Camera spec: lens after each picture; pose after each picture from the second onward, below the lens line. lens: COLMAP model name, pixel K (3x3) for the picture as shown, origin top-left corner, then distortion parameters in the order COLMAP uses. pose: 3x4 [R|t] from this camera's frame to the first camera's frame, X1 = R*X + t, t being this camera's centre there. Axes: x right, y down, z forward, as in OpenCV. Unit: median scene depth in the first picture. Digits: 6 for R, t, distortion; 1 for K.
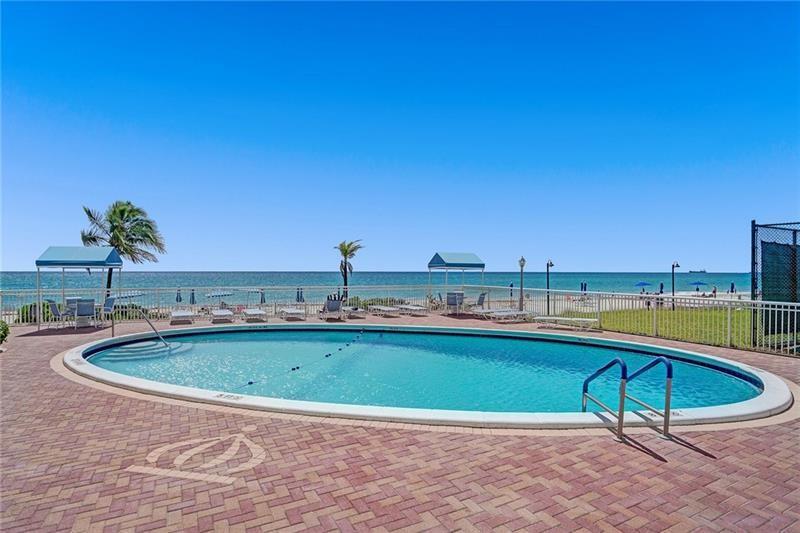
lens RADIAL K [[416.6, 0, 400.0], [0, 416.6, 271.3], [0, 0, 1]] dist [0.002781, 0.001546]
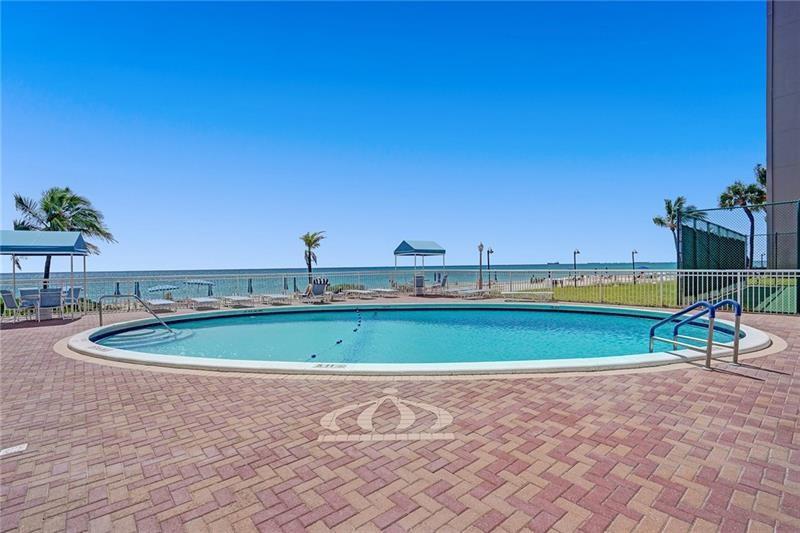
lens RADIAL K [[366.0, 0, 407.2], [0, 366.0, 266.2], [0, 0, 1]] dist [0.001856, -0.000105]
pose [[0.974722, -0.018564, 0.222650, -0.147456], [0.018253, 0.999827, 0.003455, 0.024700], [-0.222676, 0.000696, 0.974892, 0.047048]]
